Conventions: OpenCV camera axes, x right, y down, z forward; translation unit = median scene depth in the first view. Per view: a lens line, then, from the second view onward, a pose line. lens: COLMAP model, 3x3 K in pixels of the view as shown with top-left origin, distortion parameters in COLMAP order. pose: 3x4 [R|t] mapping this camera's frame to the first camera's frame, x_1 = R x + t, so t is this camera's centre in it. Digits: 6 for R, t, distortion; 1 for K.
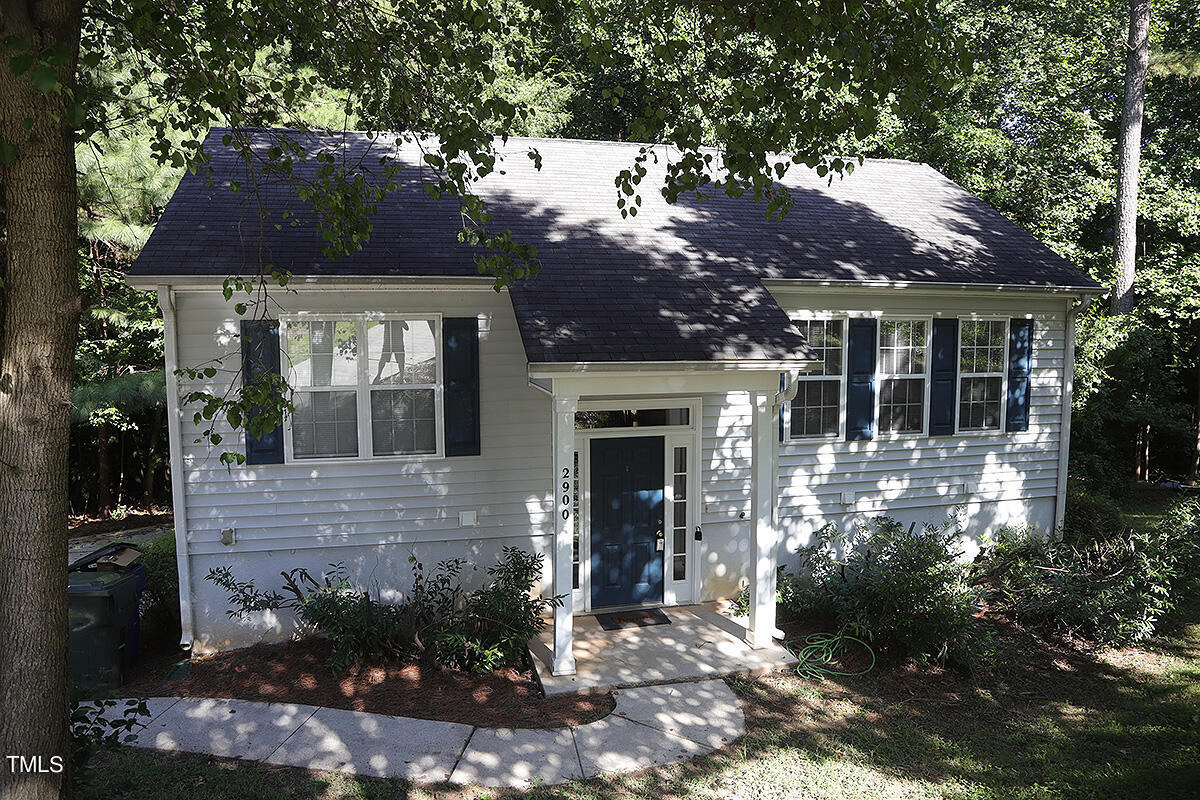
lens RADIAL K [[805.7, 0, 602.7], [0, 805.7, 391.7], [0, 0, 1]] dist [-0.045516, 0.006178]
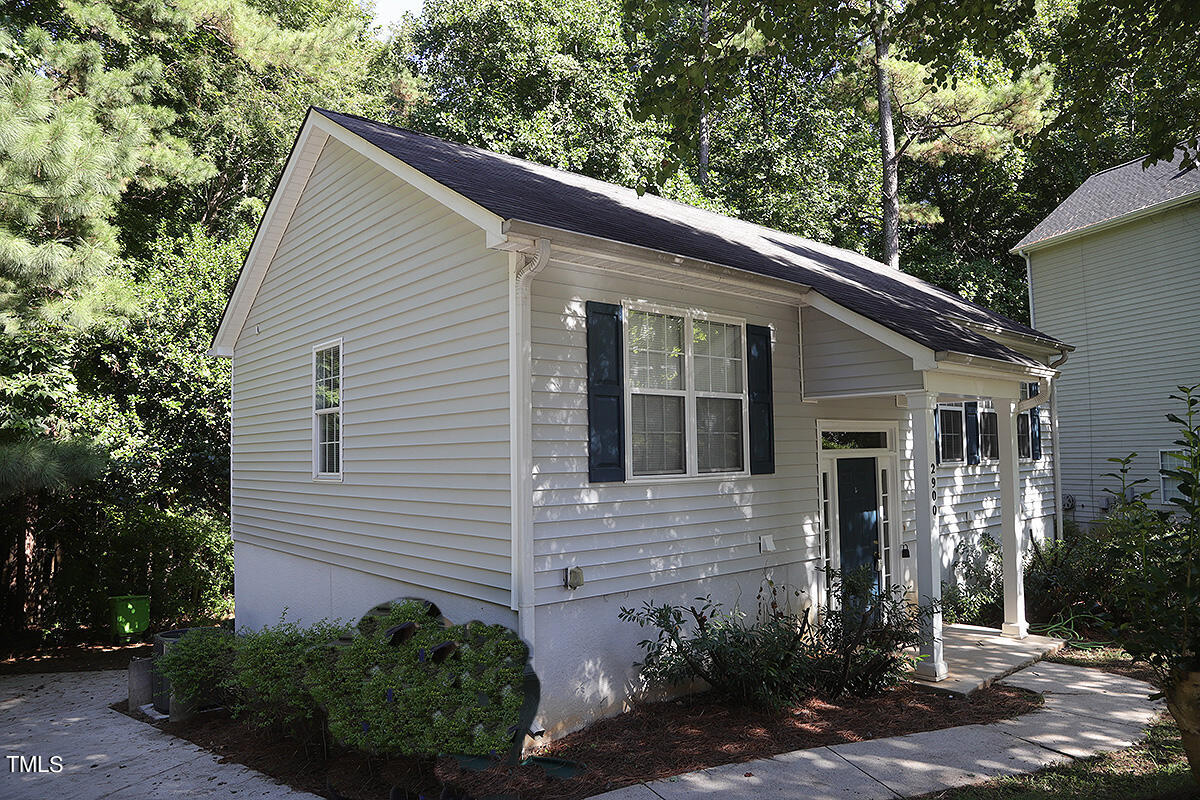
lens RADIAL K [[805.7, 0, 604.5], [0, 805.7, 408.9], [0, 0, 1]] dist [-0.045516, 0.006178]
pose [[0.870018, 0.021016, 0.492572, -0.818754], [0.057925, 0.987814, -0.144459, 0.134676], [-0.489606, 0.154214, 0.858198, 0.299949]]
